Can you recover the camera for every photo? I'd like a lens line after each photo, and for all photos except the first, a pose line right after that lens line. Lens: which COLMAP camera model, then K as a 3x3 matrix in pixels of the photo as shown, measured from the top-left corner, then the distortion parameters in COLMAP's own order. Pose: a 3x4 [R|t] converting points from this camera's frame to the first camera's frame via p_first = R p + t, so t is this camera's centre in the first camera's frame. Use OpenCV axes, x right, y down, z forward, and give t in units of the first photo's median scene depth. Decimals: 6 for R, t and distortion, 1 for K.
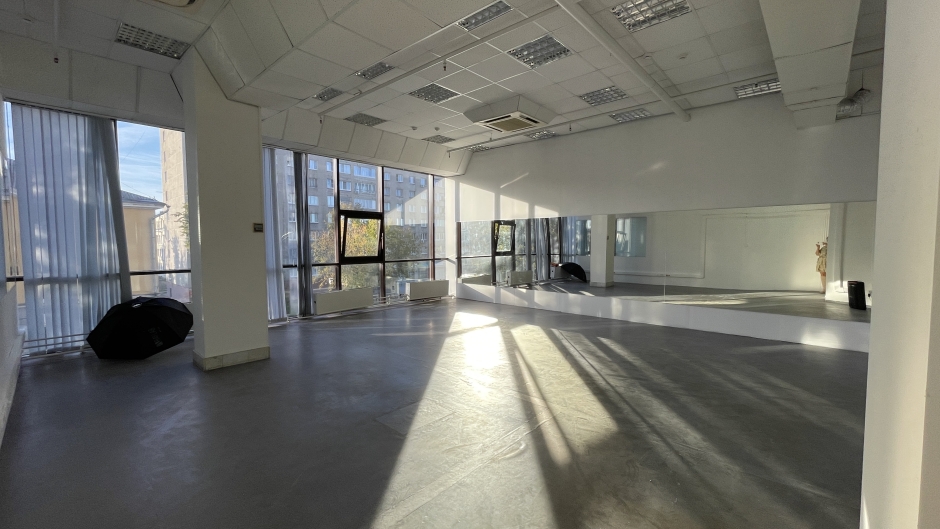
lens RADIAL K [[385.8, 0, 470.0], [0, 385.8, 264.5], [0, 0, 1]] dist [-0.000607, -0.000139]
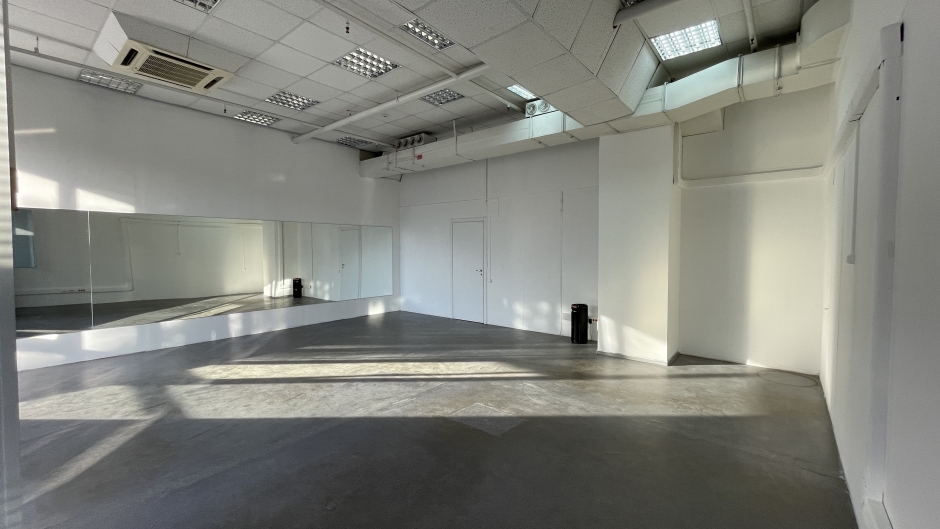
lens RADIAL K [[385.8, 0, 470.0], [0, 385.8, 264.5], [0, 0, 1]] dist [-0.000607, -0.000139]
pose [[-0.050360, -0.030896, 0.998253, -0.602159], [0.059046, 0.997681, 0.033857, -0.026411], [-0.996984, 0.060648, -0.048419, 0.559923]]
